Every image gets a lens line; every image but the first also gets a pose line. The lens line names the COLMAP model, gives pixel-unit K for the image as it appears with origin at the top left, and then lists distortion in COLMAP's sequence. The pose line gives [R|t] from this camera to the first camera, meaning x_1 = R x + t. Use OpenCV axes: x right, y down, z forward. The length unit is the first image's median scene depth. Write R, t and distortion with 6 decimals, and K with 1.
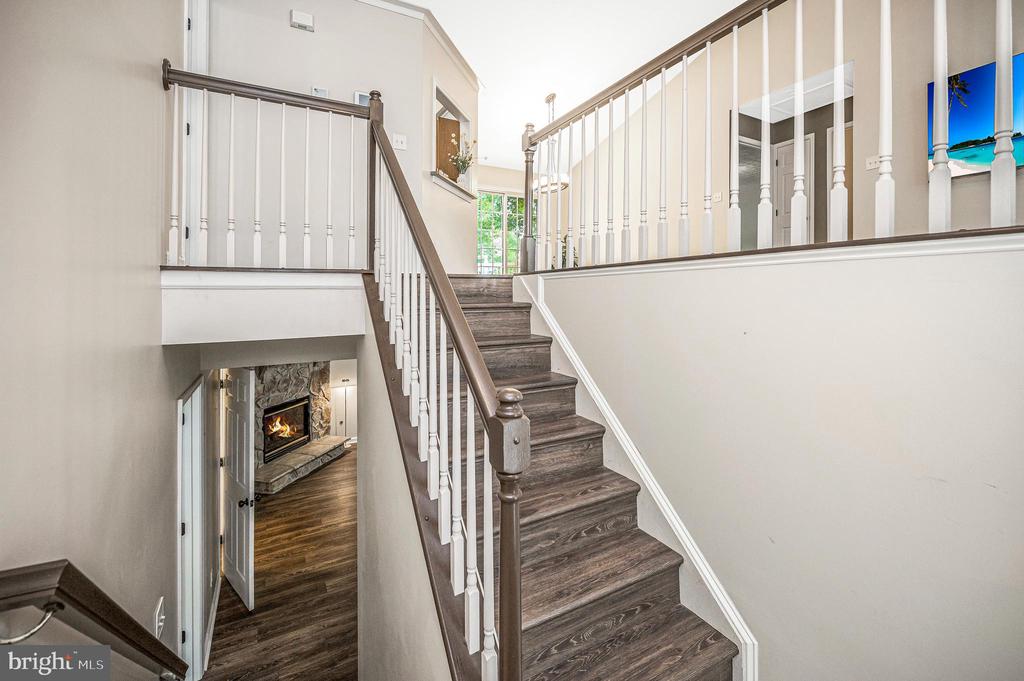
lens RADIAL K [[455.5, 0, 515.0], [0, 455.5, 295.9], [0, 0, 1]] dist [0.002146, 0.000180]
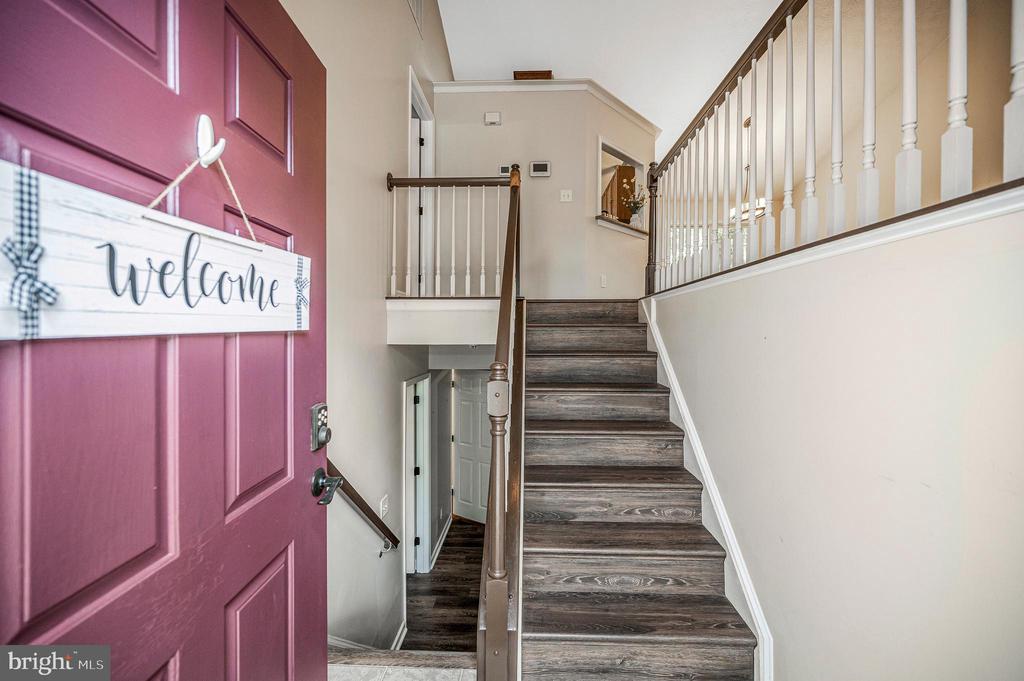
lens RADIAL K [[421.9, 0, 512.3], [0, 421.9, 333.9], [0, 0, 1]] dist [0.002340, -0.000887]
pose [[0.858031, 0.008027, -0.513535, 0.369957], [-0.006905, 0.999968, 0.004092, 0.053881], [0.513551, 0.000035, 0.858059, -0.084347]]
